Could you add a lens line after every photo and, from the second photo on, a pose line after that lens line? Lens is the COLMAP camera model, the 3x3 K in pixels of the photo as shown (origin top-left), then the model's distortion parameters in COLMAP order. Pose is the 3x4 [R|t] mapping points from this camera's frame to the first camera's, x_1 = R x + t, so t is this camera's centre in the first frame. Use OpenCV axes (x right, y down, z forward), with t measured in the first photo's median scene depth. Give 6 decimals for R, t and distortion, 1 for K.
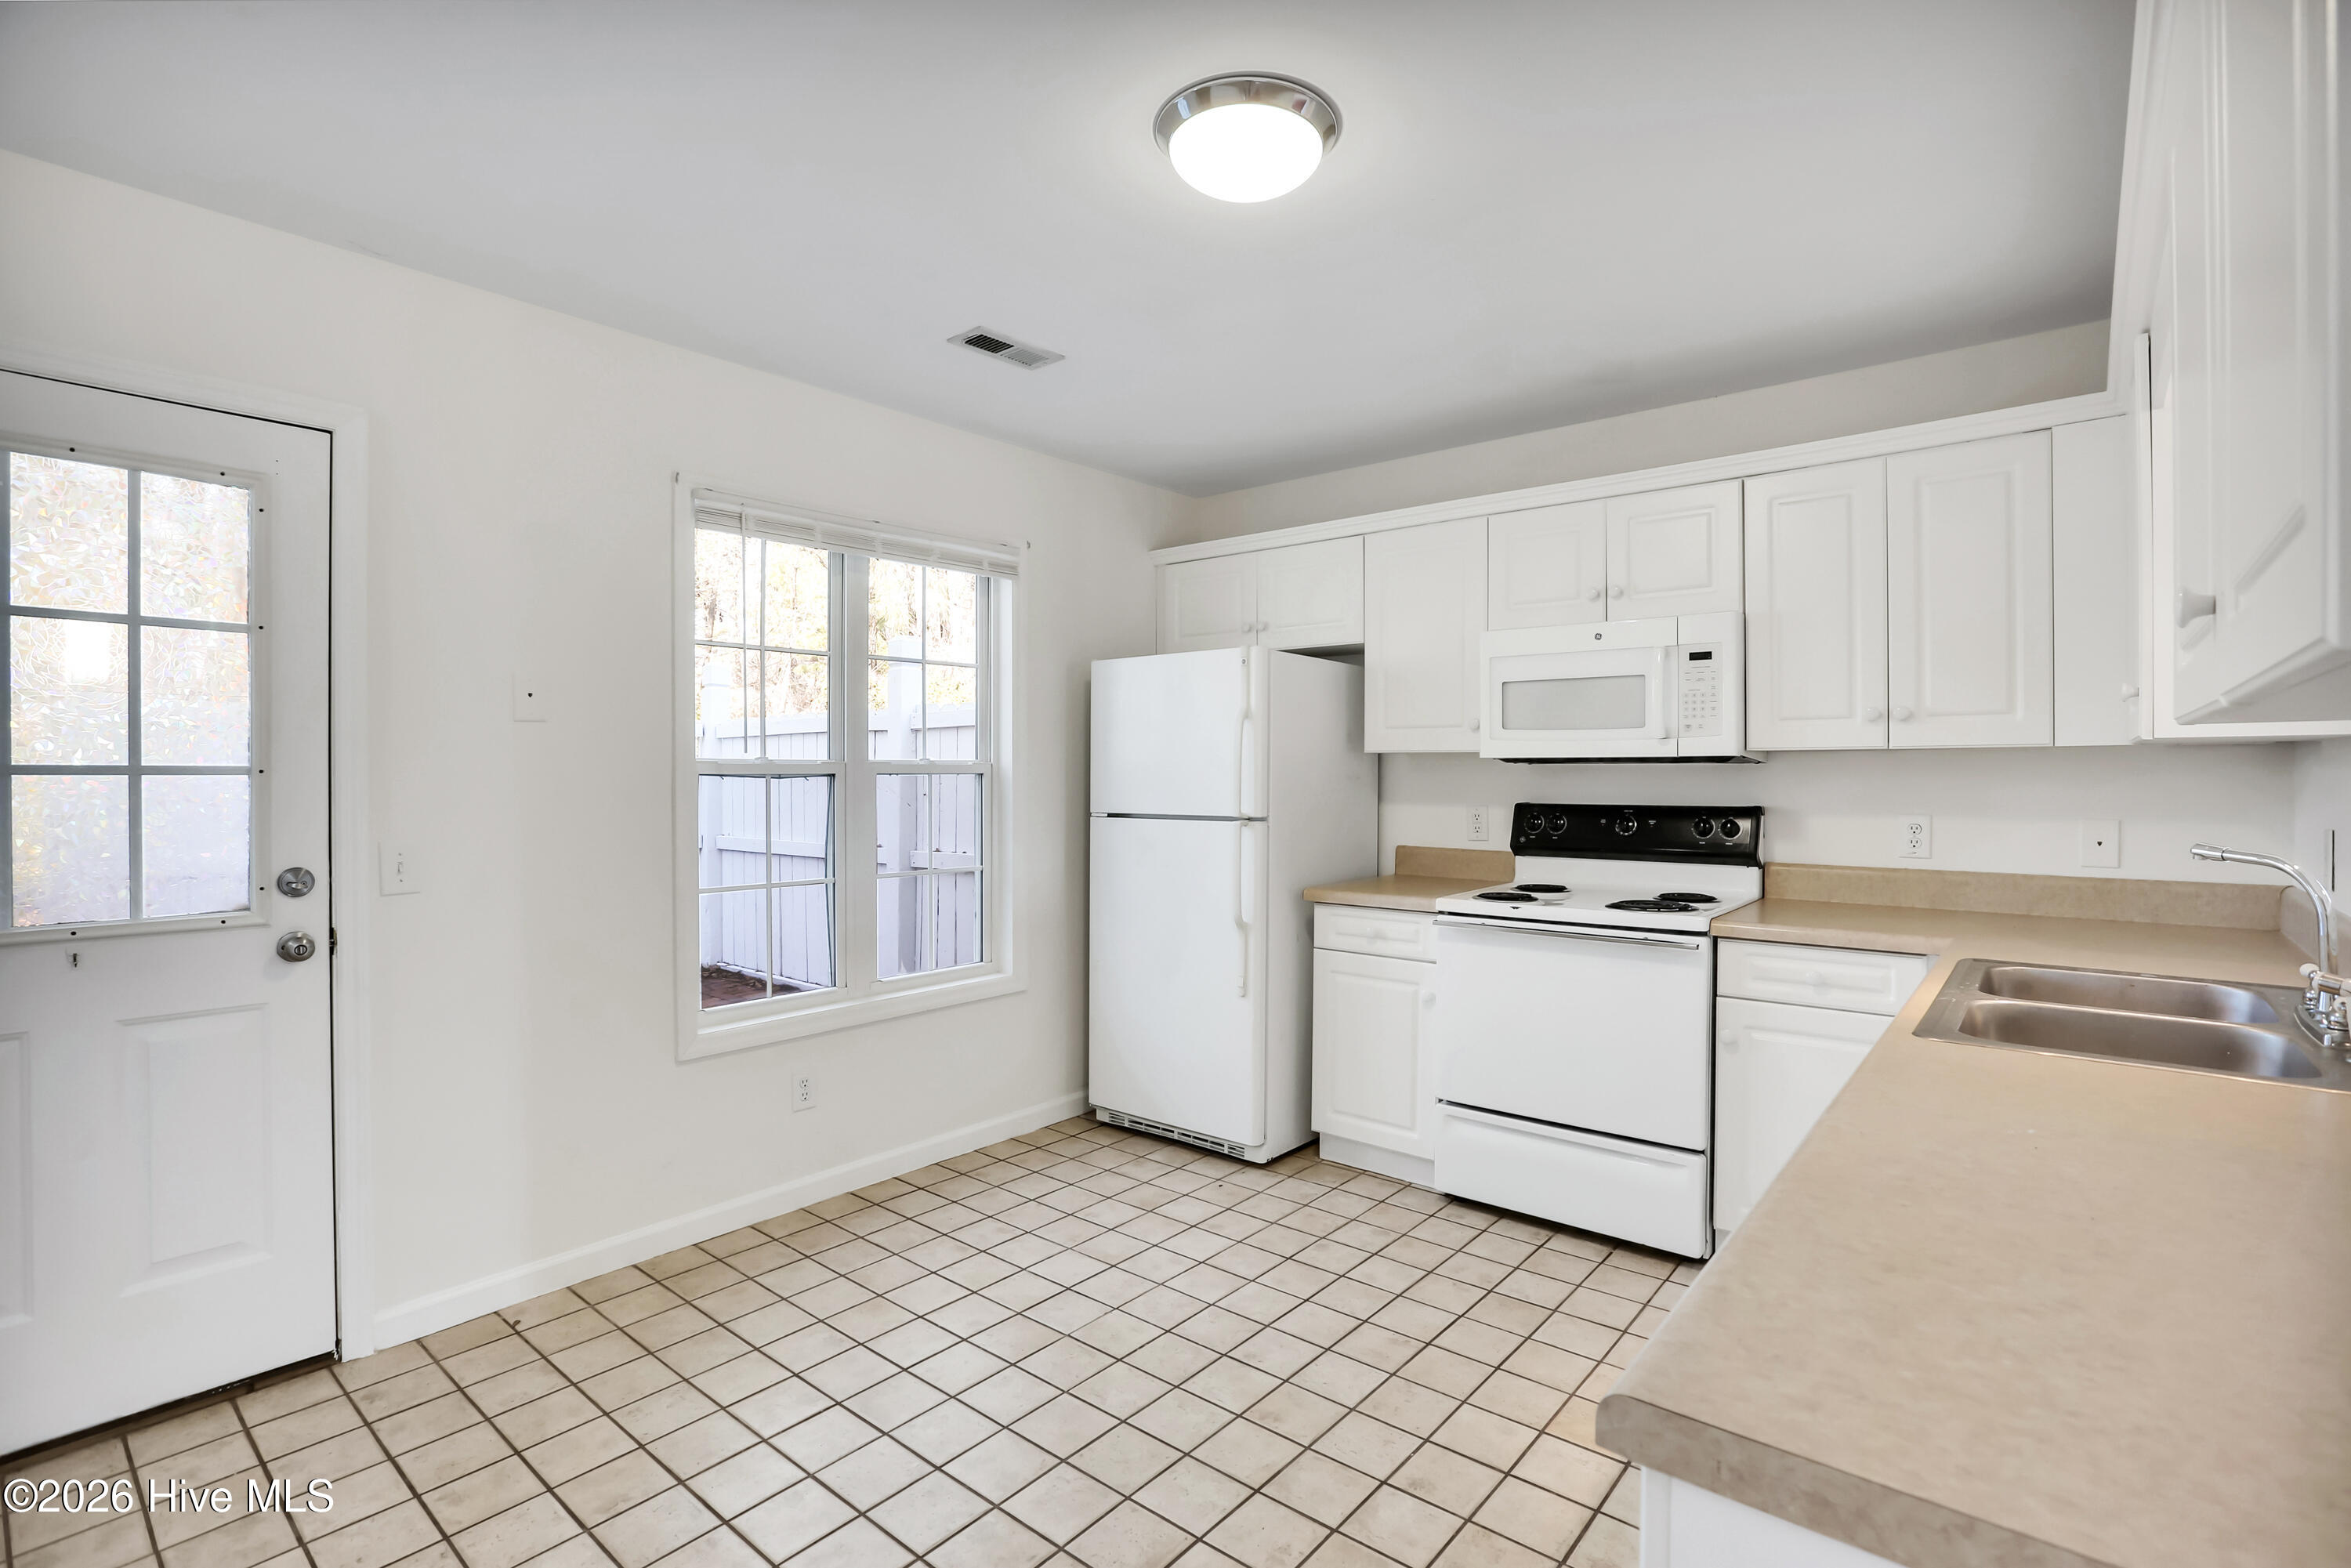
lens RADIAL K [[1111.2, 0, 1180.9], [0, 1111.2, 783.9], [0, 0, 1]] dist [-0.025962, 0.005074]
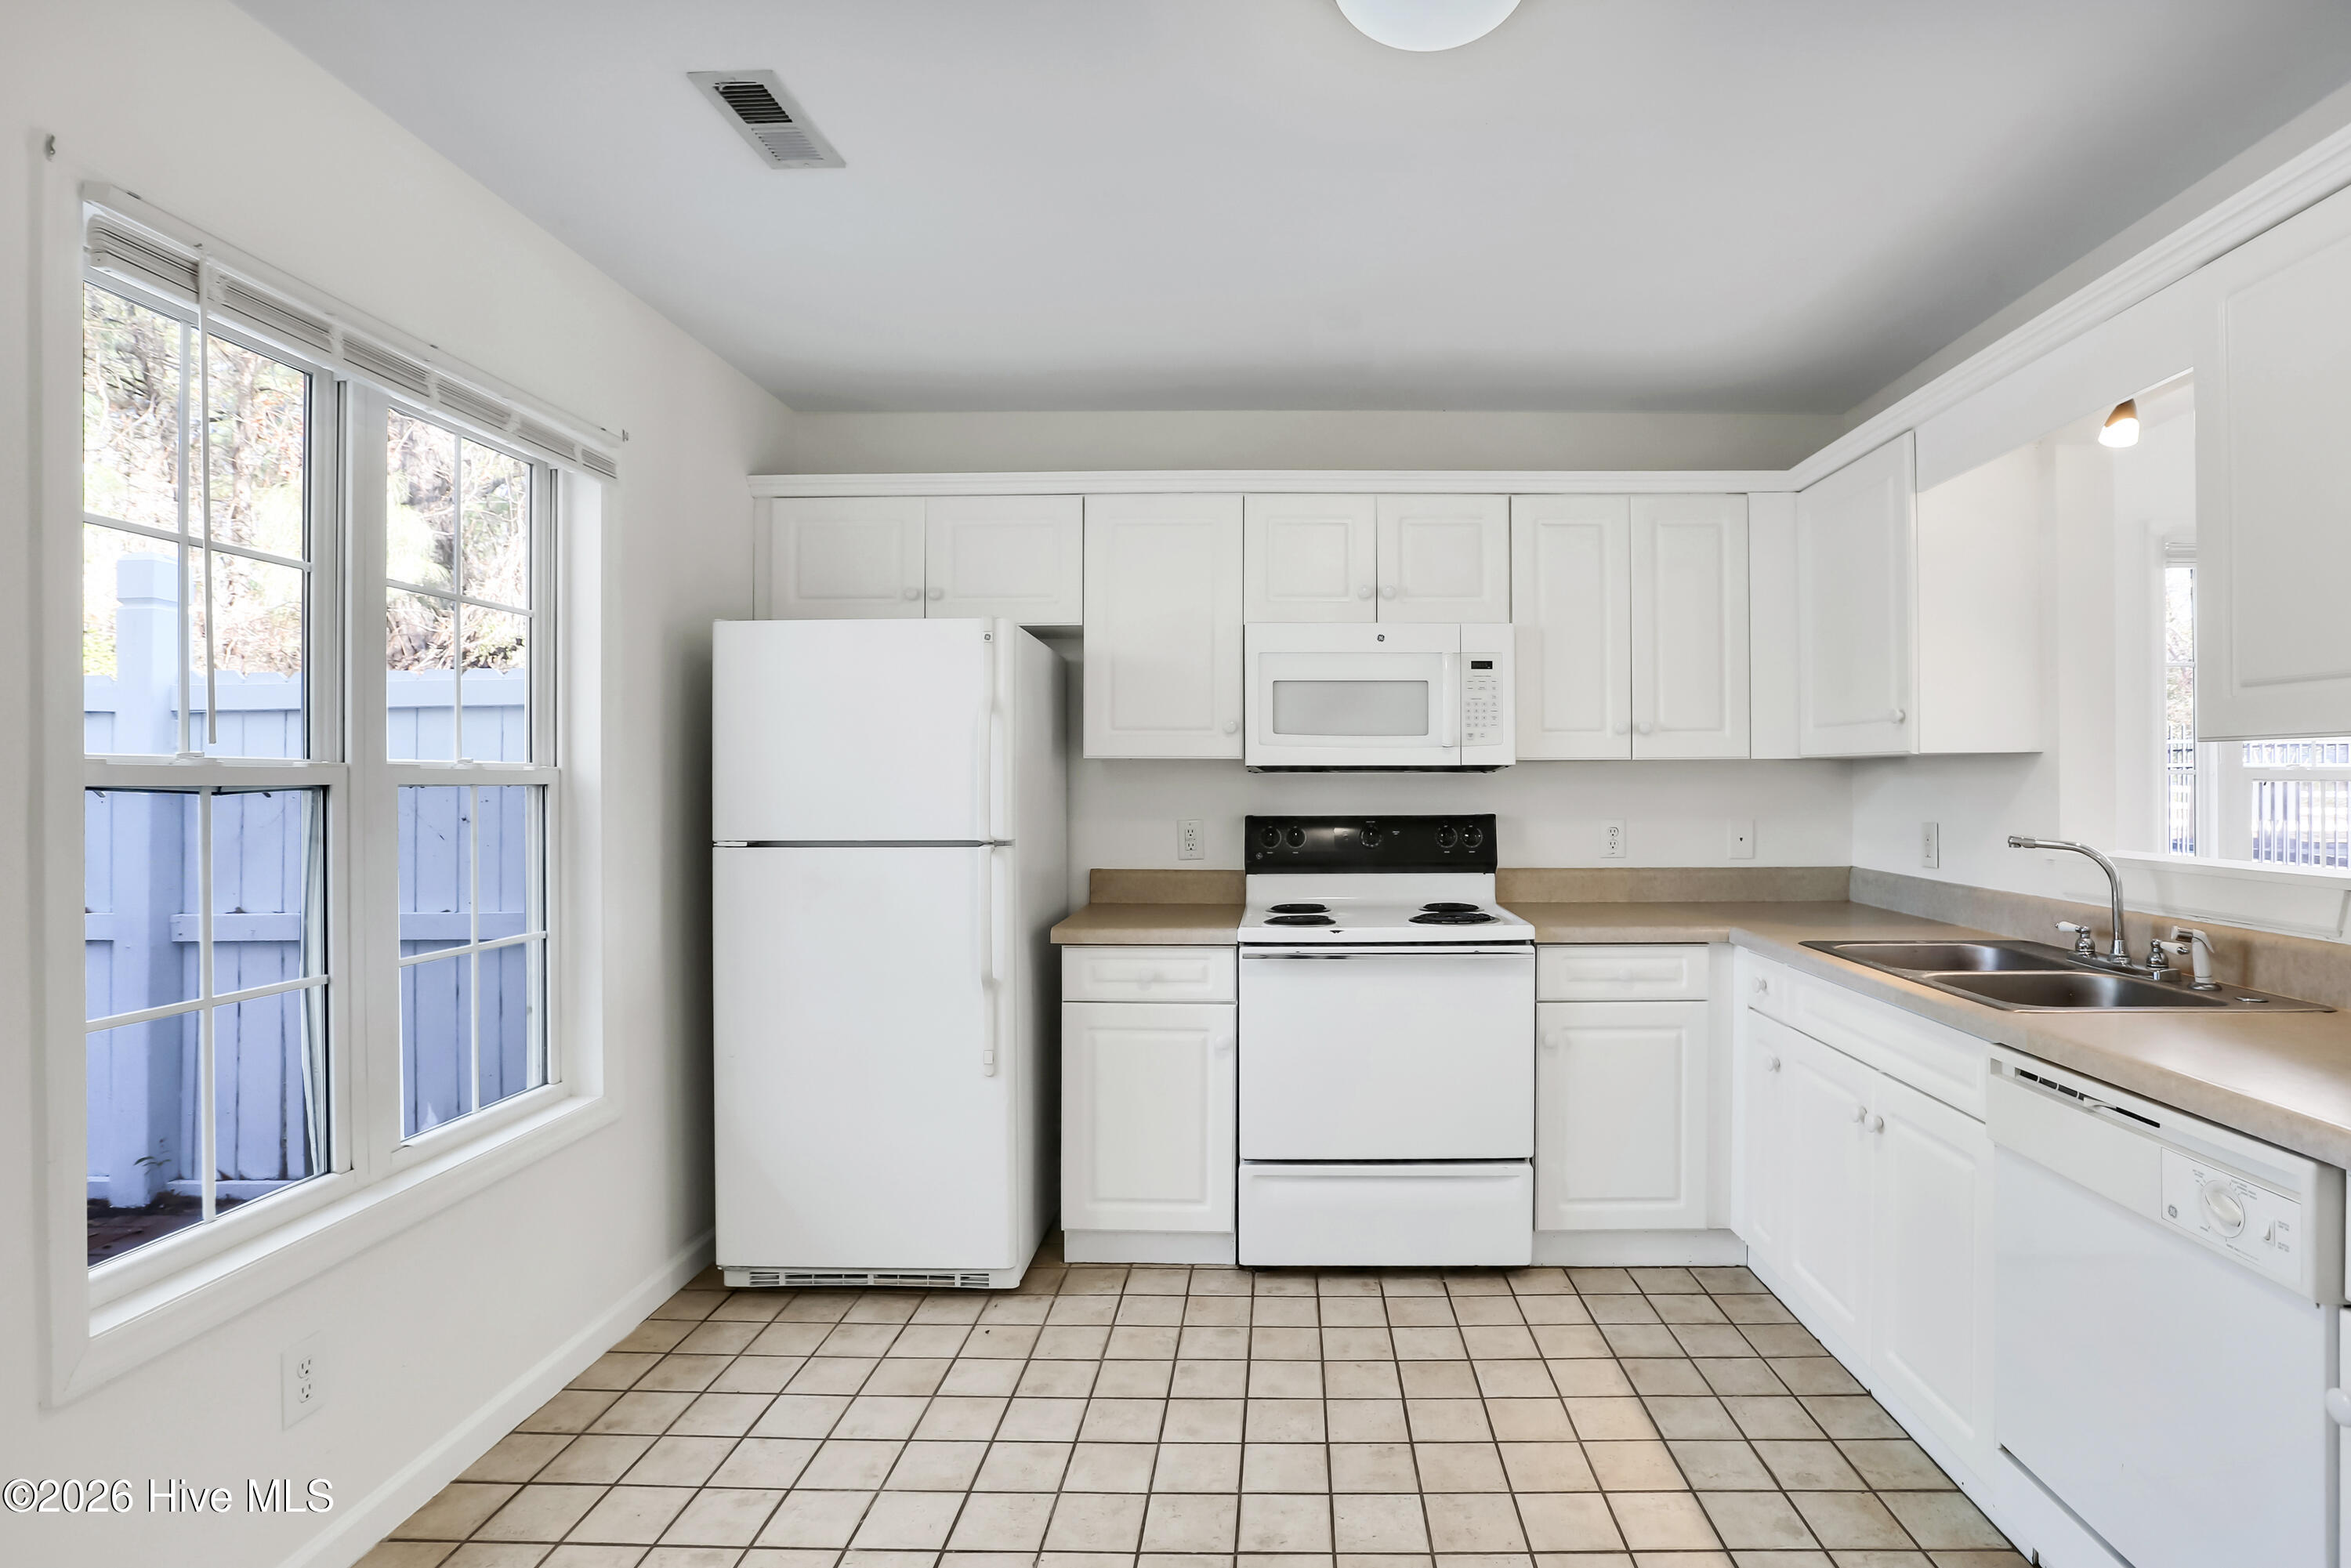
lens RADIAL K [[1178.2, 0, 1236.2], [0, 1178.2, 791.8], [0, 0, 1]] dist [-0.044518, 0.004400]
pose [[0.769460, -0.007553, 0.638650, -0.381336], [0.008612, 0.999962, 0.001450, -0.004395], [-0.638637, 0.004384, 0.769496, 0.318353]]
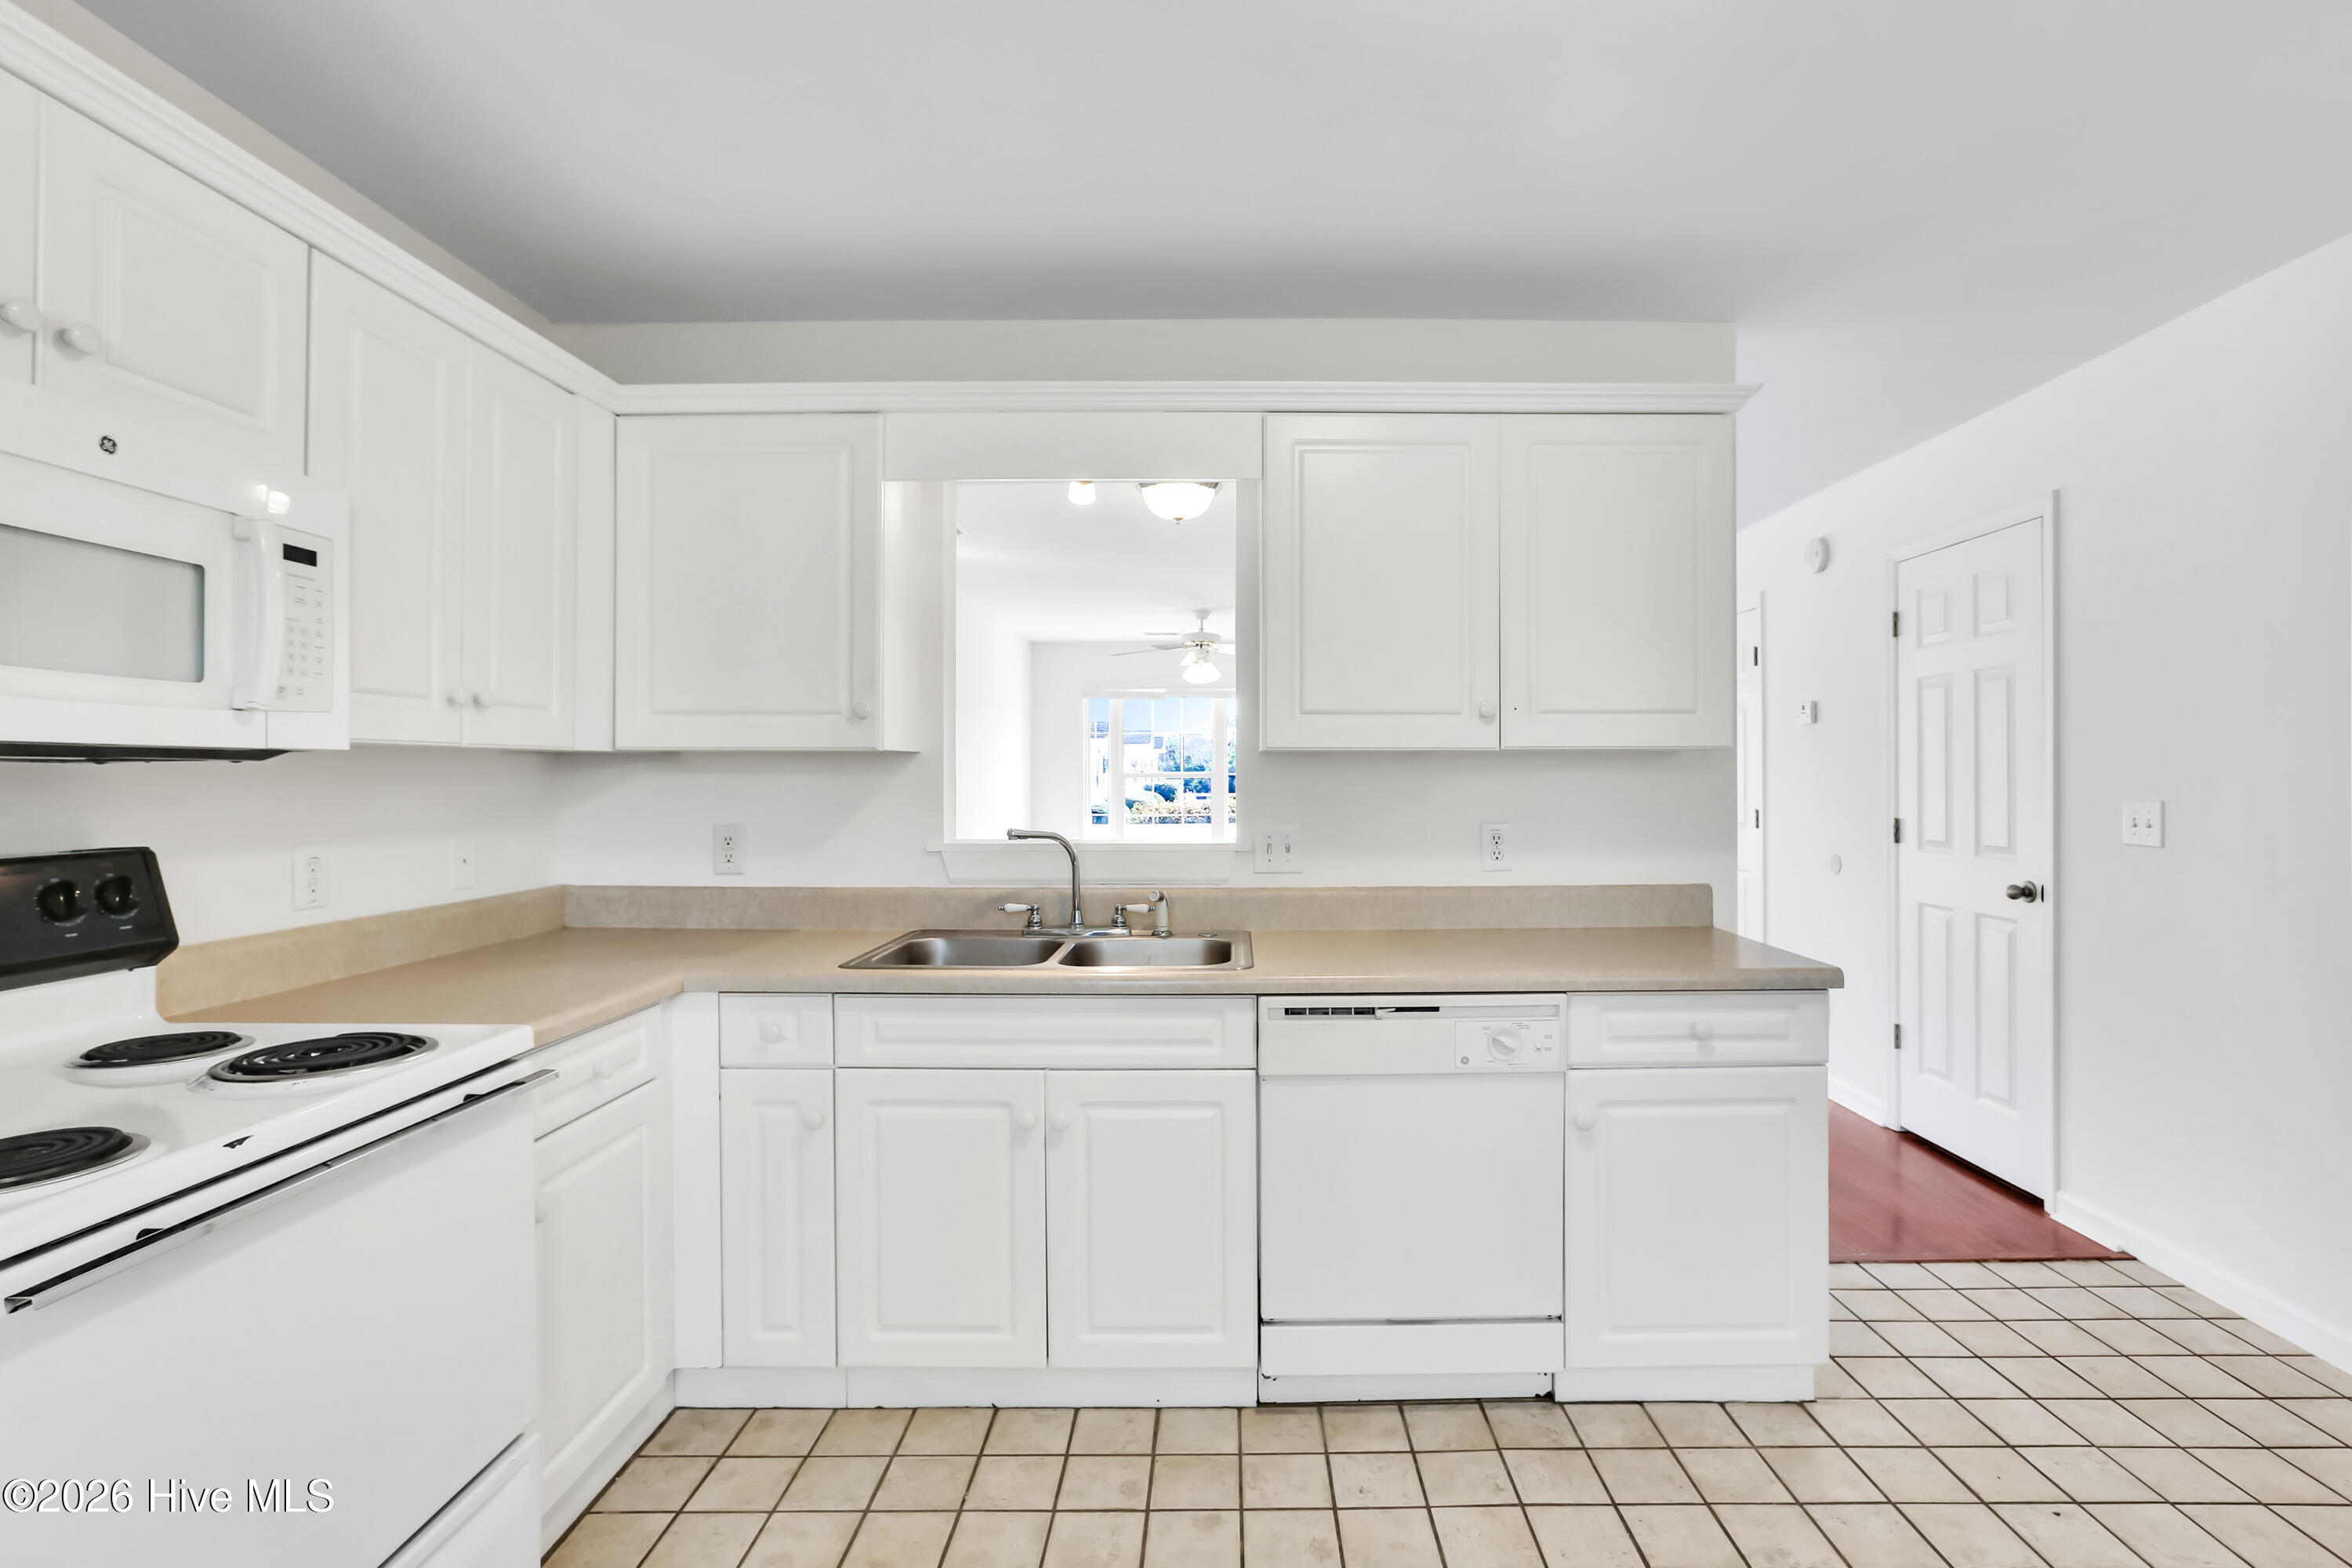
lens RADIAL K [[1111.7, 0, 1197.0], [0, 1111.7, 784.5], [0, 0, 1]] dist [-0.025962, 0.005074]
pose [[-0.649540, -0.003587, 0.760319, -0.188843], [0.010398, 0.999853, 0.013600, -0.011693], [-0.760256, 0.016740, -0.649408, 1.006783]]
